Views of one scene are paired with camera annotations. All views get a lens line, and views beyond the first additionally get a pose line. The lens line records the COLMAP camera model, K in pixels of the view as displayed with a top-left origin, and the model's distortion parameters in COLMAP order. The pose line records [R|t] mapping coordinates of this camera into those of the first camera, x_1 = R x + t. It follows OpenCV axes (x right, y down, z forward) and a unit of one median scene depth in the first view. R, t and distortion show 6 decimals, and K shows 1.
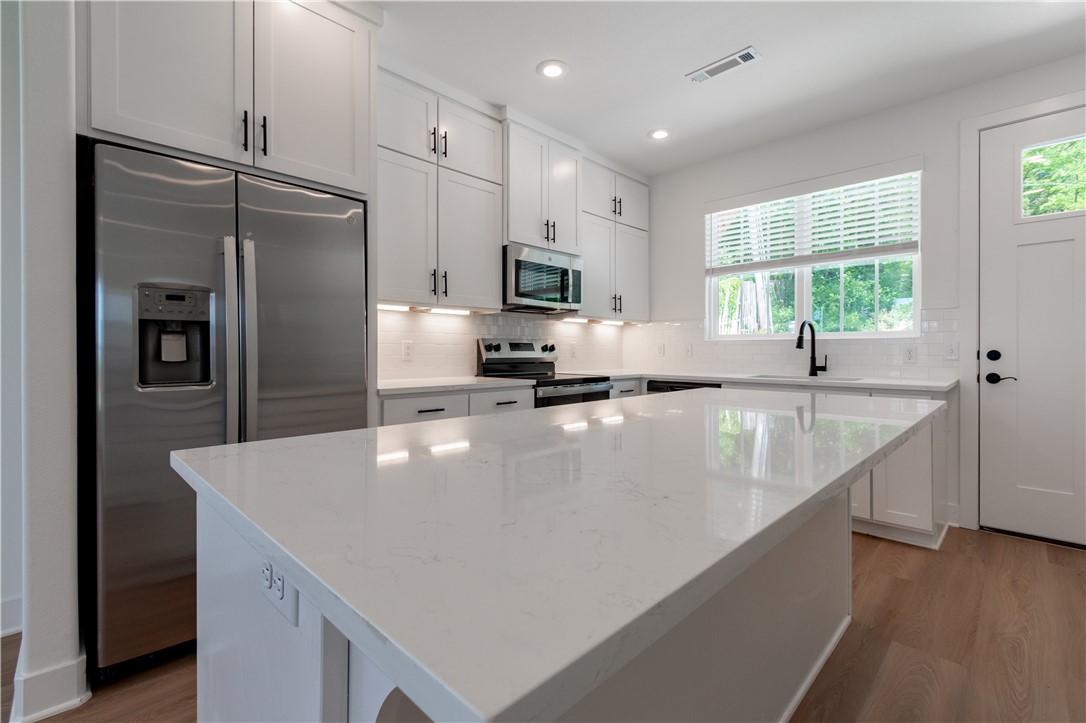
lens RADIAL K [[492.4, 0, 548.8], [0, 492.4, 348.4], [0, 0, 1]] dist [-0.003375, -0.000224]
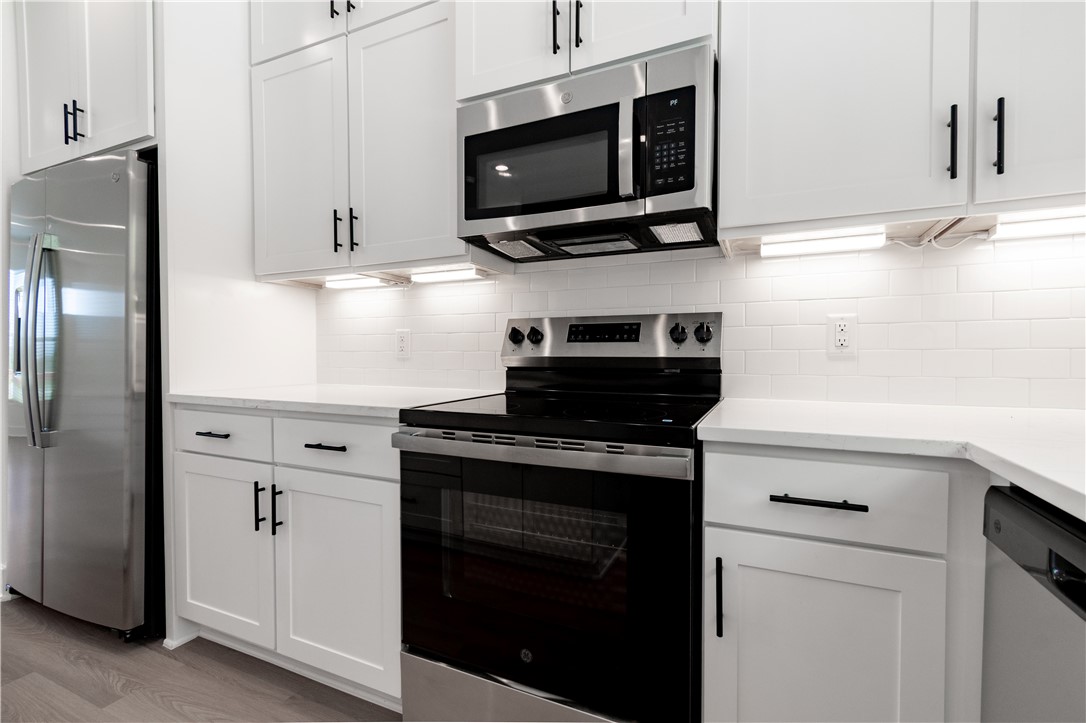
lens RADIAL K [[466.2, 0, 566.4], [0, 466.2, 363.6], [0, 0, 1]] dist [0.000100, -0.000096]
pose [[0.347015, 0.019255, -0.937662, 0.345320], [0.005251, 0.999734, 0.022473, 0.016227], [0.937845, -0.012722, 0.346822, 0.874581]]
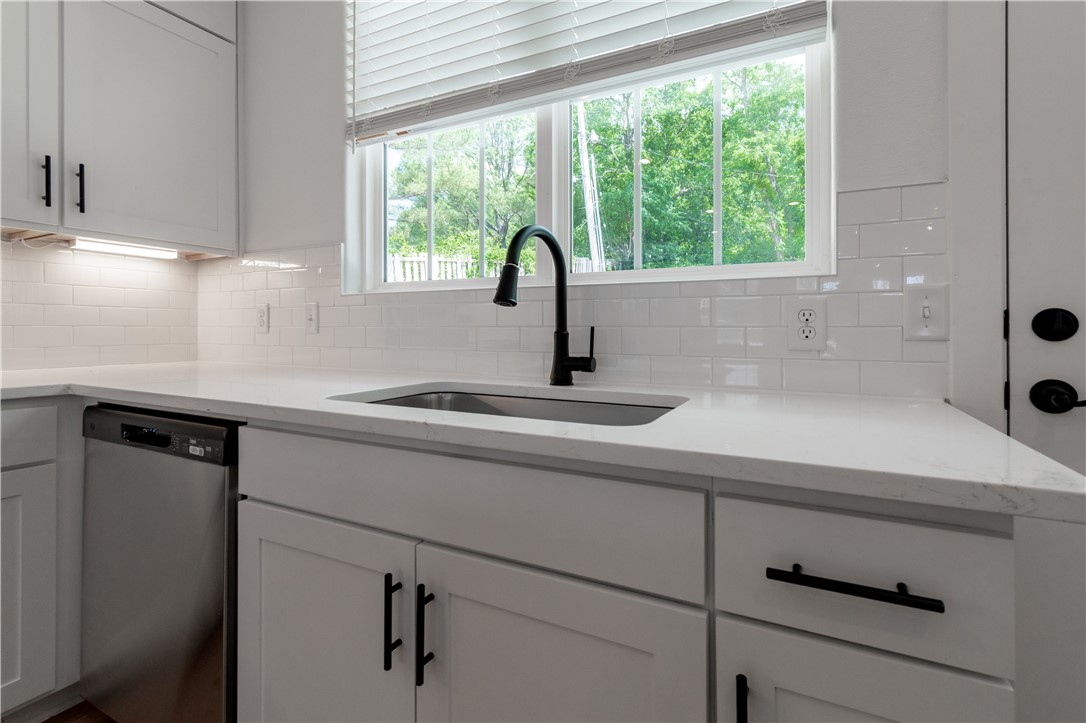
lens RADIAL K [[450.9, 0, 545.6], [0, 450.9, 330.3], [0, 0, 1]] dist [0.001435, 0.000076]
pose [[0.933411, 0.003594, 0.358792, 0.411044], [-0.004989, 0.999983, 0.002962, 0.015219], [-0.358775, -0.004555, 0.933413, 0.701147]]
